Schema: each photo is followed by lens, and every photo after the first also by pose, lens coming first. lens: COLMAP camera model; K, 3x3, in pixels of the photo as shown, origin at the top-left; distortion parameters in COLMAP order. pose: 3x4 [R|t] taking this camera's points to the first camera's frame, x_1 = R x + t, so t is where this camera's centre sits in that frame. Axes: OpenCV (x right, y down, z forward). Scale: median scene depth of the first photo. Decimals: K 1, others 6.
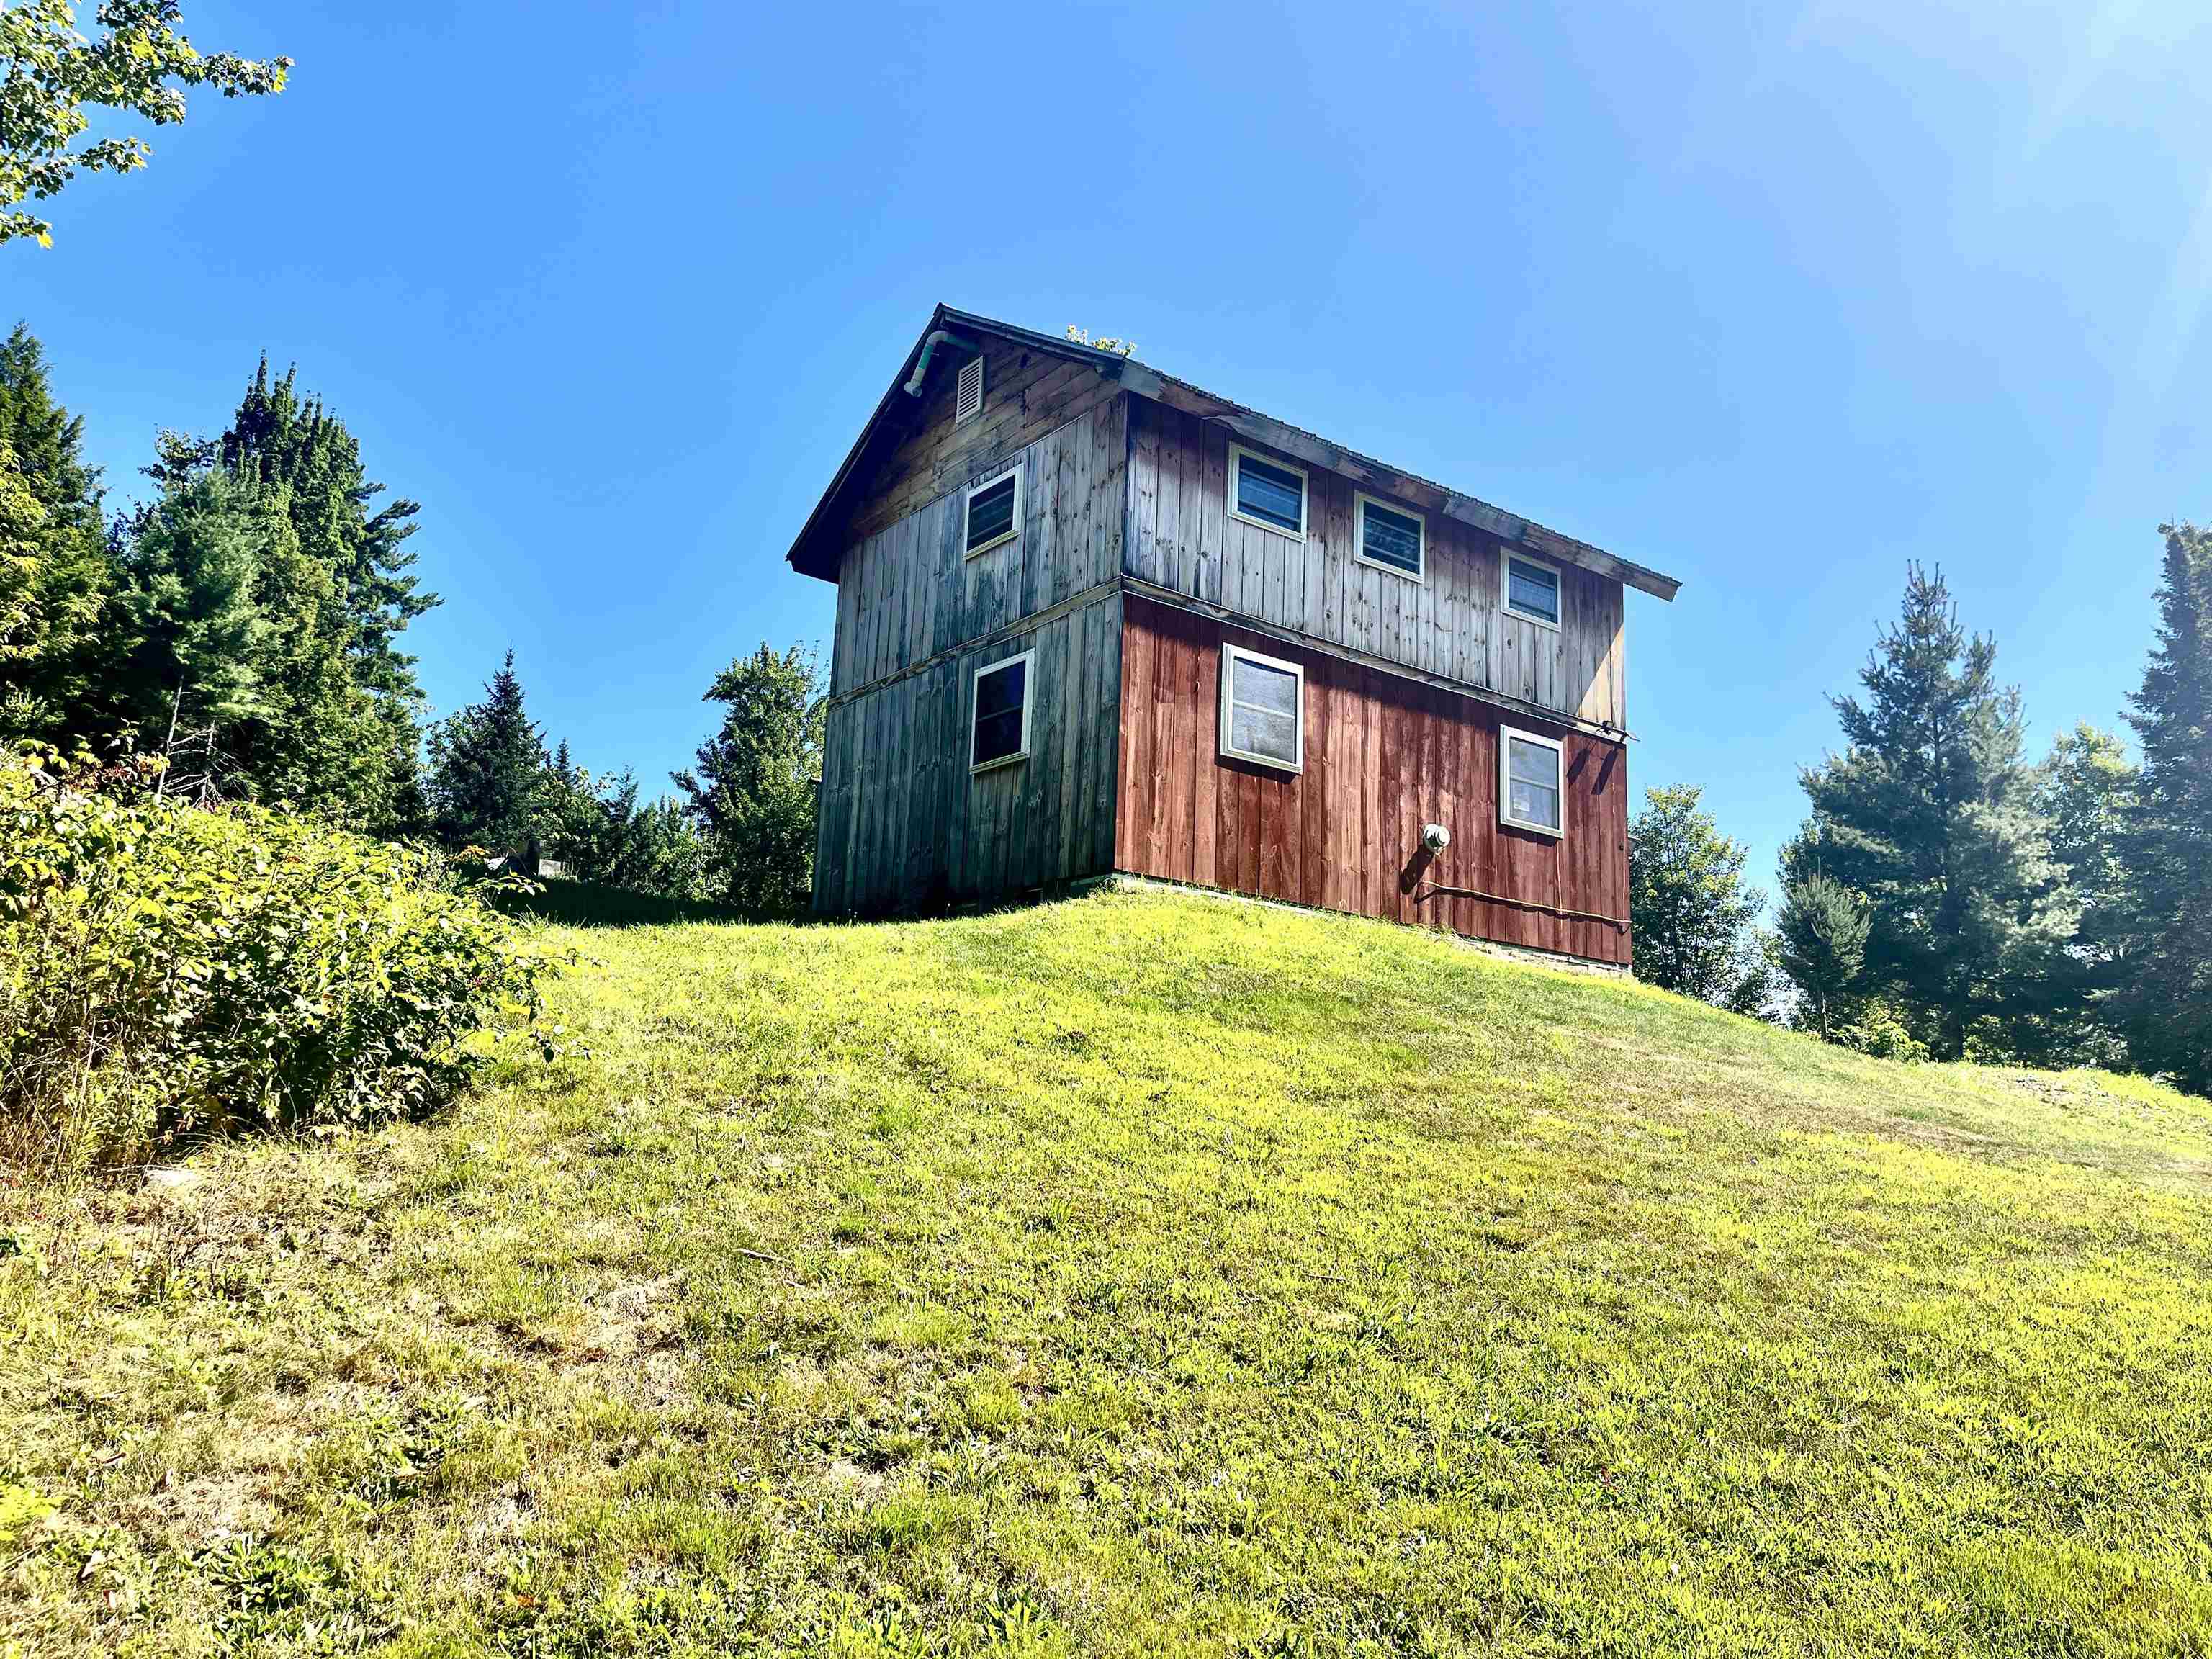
lens RADIAL K [[1653.1, 0, 1060.8], [0, 1653.1, 832.7], [0, 0, 1]] dist [0.165611, -0.220997]
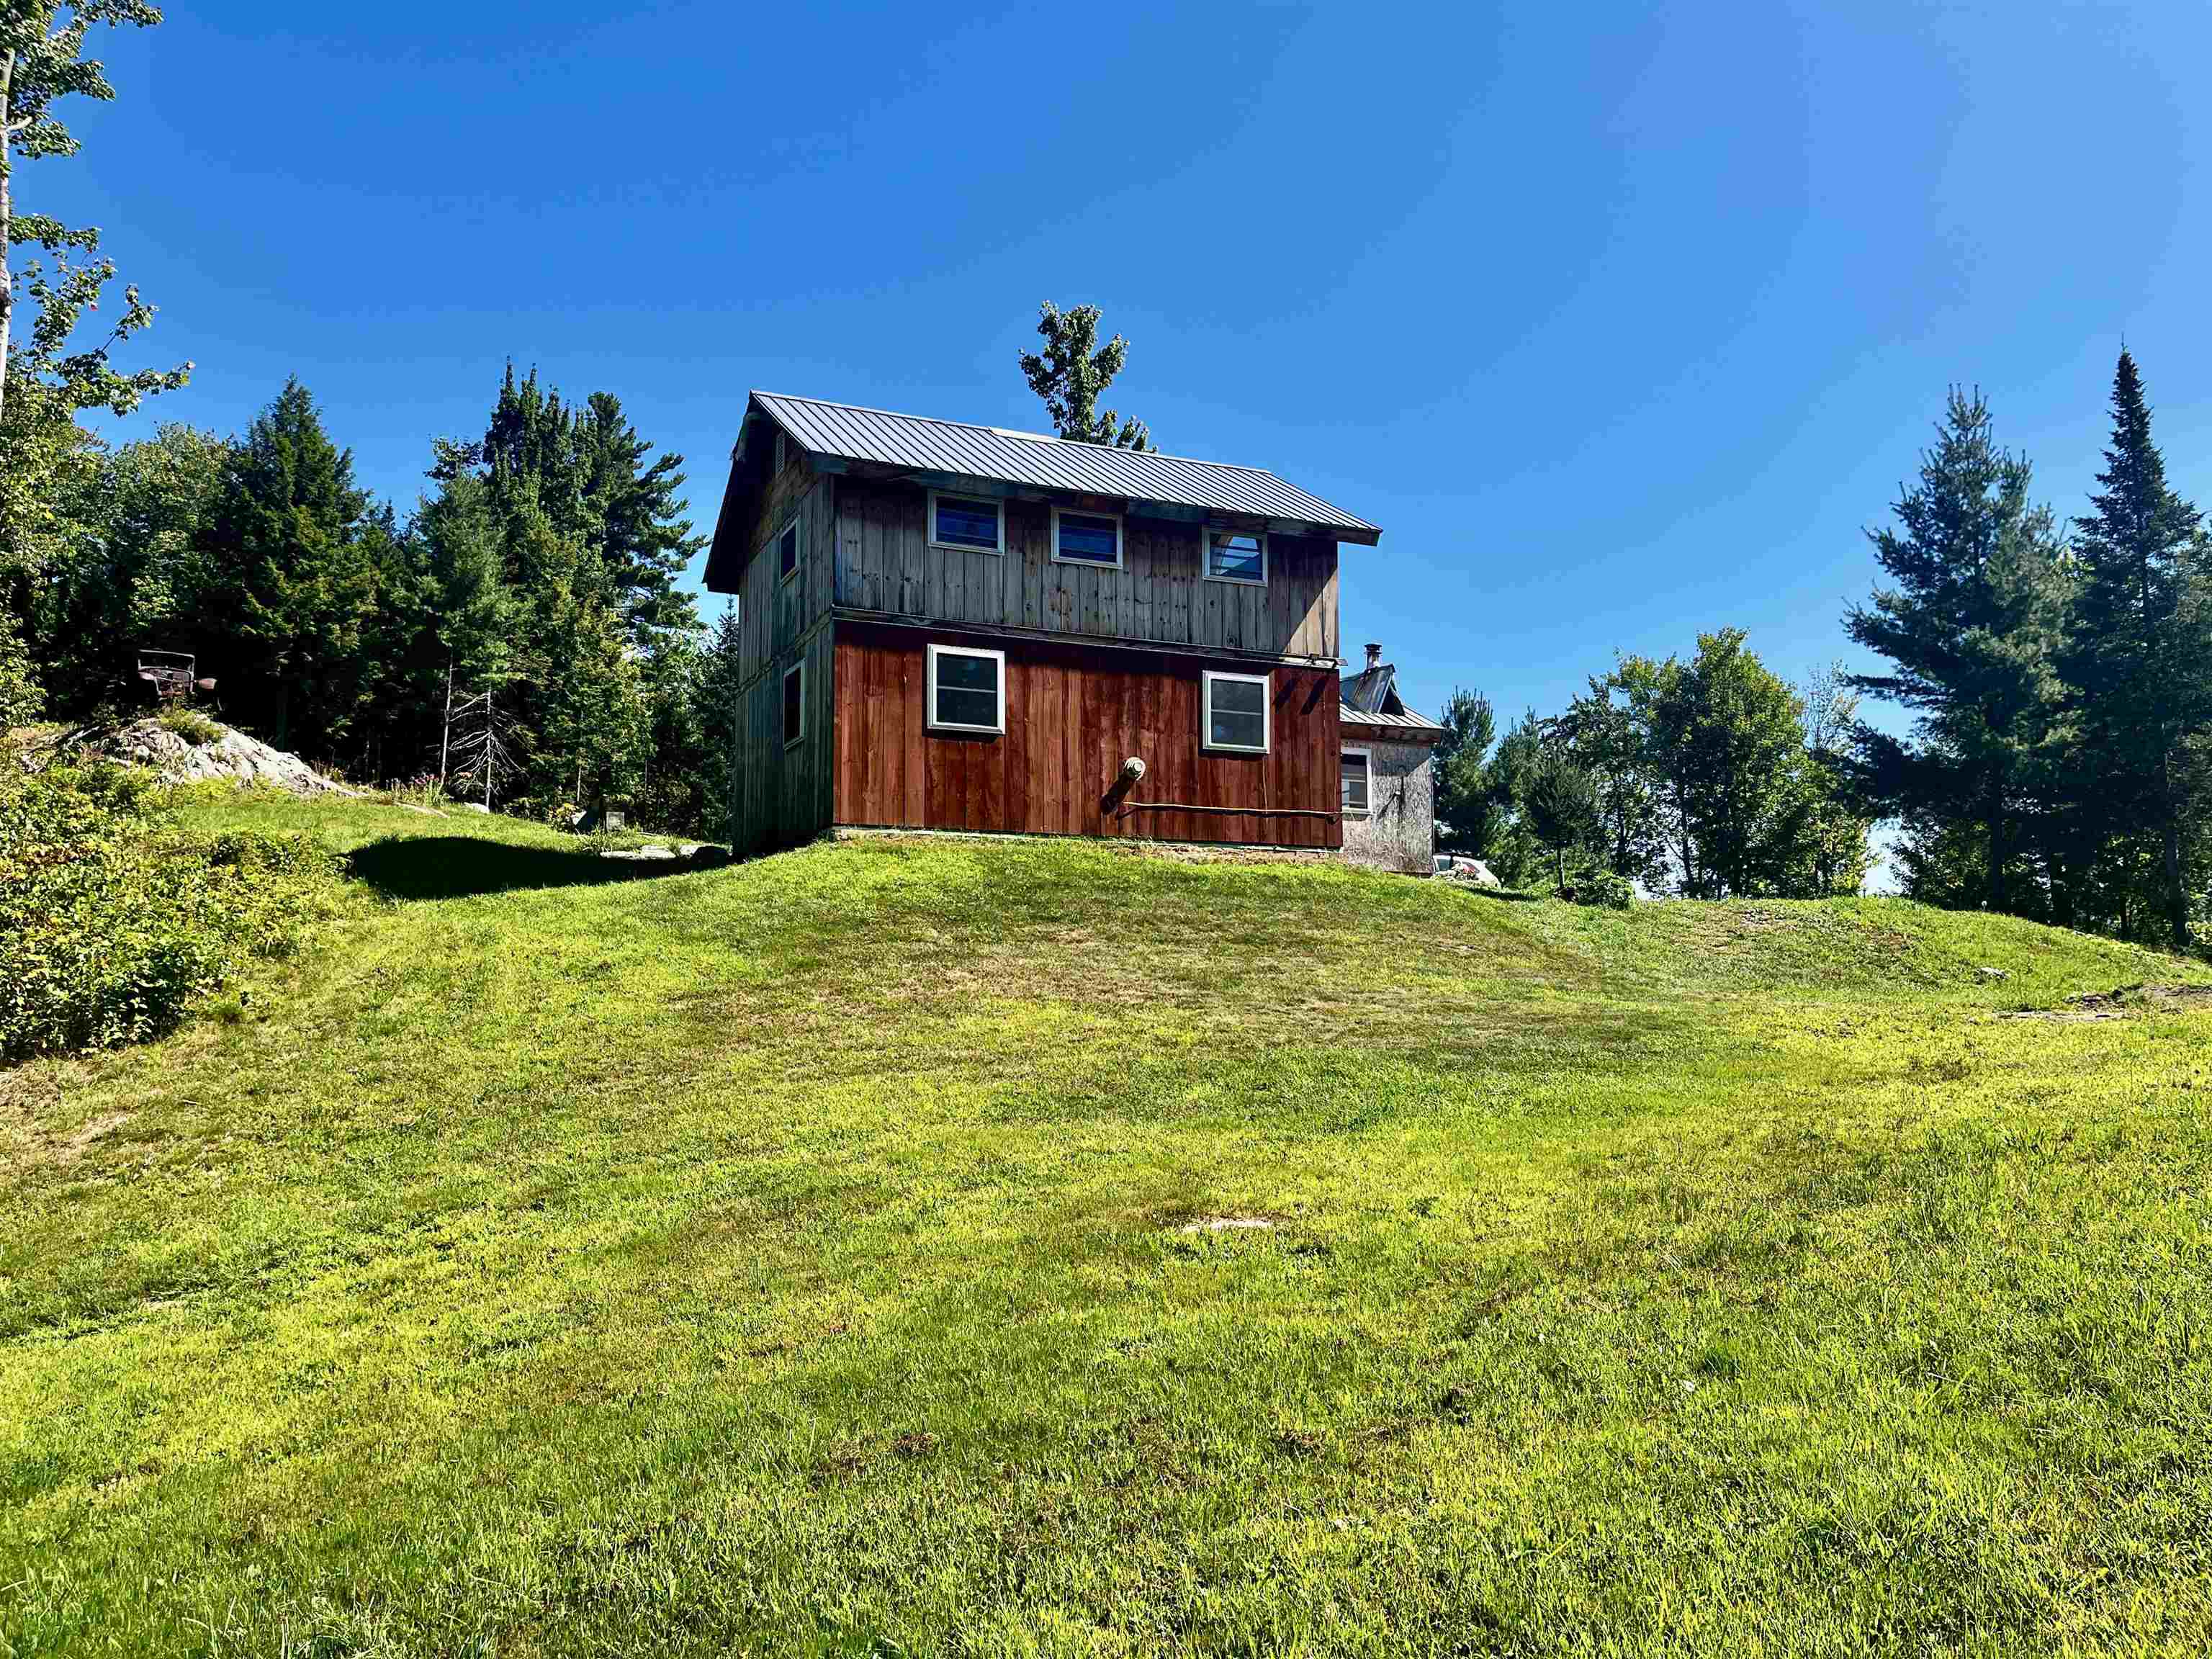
lens RADIAL K [[1686.9, 0, 1106.0], [0, 1686.9, 829.5], [0, 0, 1]] dist [0.057734, 0.000631]
pose [[0.976829, -0.072596, -0.201334, 0.411447], [0.090023, 0.992819, 0.078785, -0.048884], [0.194169, -0.095084, 0.976349, -0.265207]]
